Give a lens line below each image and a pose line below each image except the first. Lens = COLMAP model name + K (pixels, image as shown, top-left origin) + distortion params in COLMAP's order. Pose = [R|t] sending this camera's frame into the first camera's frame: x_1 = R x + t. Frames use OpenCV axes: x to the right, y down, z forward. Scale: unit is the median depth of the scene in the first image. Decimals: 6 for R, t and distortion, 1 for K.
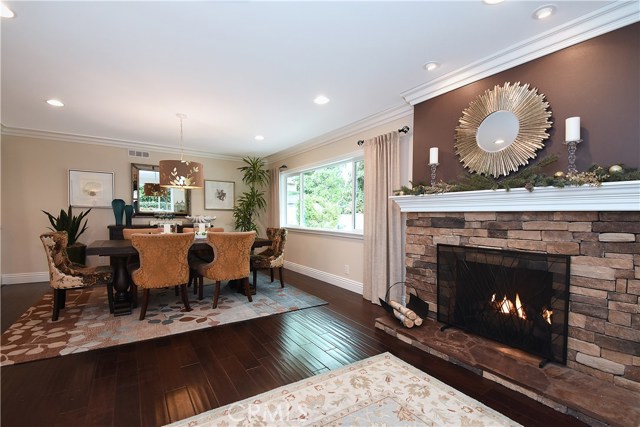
lens RADIAL K [[284.2, 0, 326.6], [0, 284.2, 226.4], [0, 0, 1]] dist [-0.003621, -0.005956]
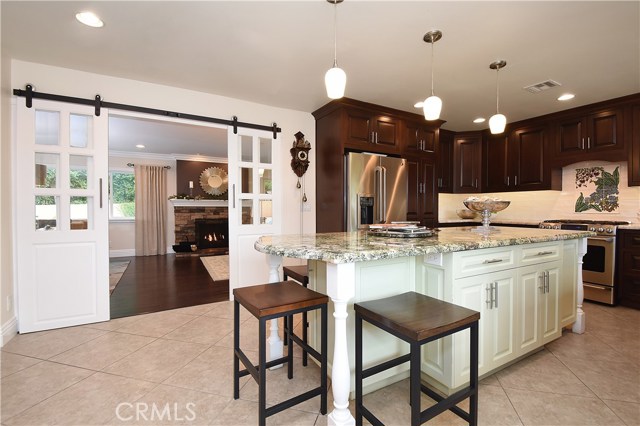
lens RADIAL K [[284.2, 0, 323.4], [0, 284.2, 211.2], [0, 0, 1]] dist [-0.003621, -0.005956]
pose [[0.074864, -0.044761, 0.996189, -2.470941], [0.029896, 0.998644, 0.042625, -0.099399], [-0.996746, 0.026591, 0.076100, -0.433935]]
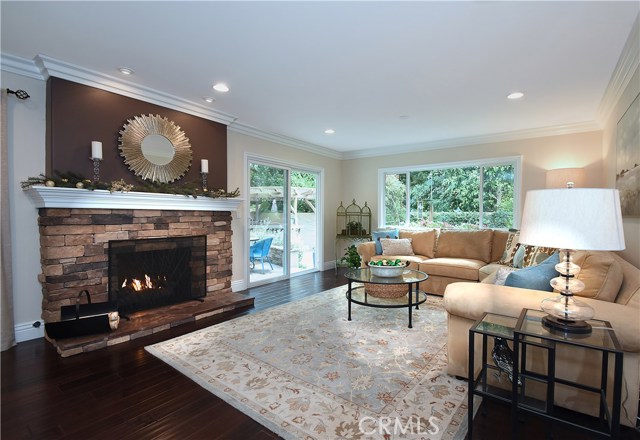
lens RADIAL K [[304.2, 0, 339.6], [0, 304.2, 219.6], [0, 0, 1]] dist [0.001127, -0.001754]
pose [[-0.347007, -0.024557, 0.937541, -1.045606], [0.024531, 0.999077, 0.035248, -0.035743], [-0.937542, 0.035230, -0.346084, 0.708813]]
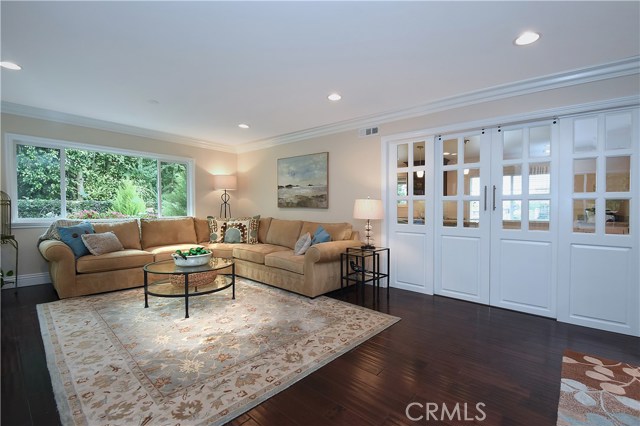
lens RADIAL K [[285.2, 0, 334.8], [0, 285.2, 204.7], [0, 0, 1]] dist [-0.004610, -0.001000]
pose [[-0.960340, -0.026461, -0.277573, -0.035174], [-0.032991, 0.999277, 0.018882, -0.055157], [0.276873, 0.027290, -0.960519, 1.536293]]
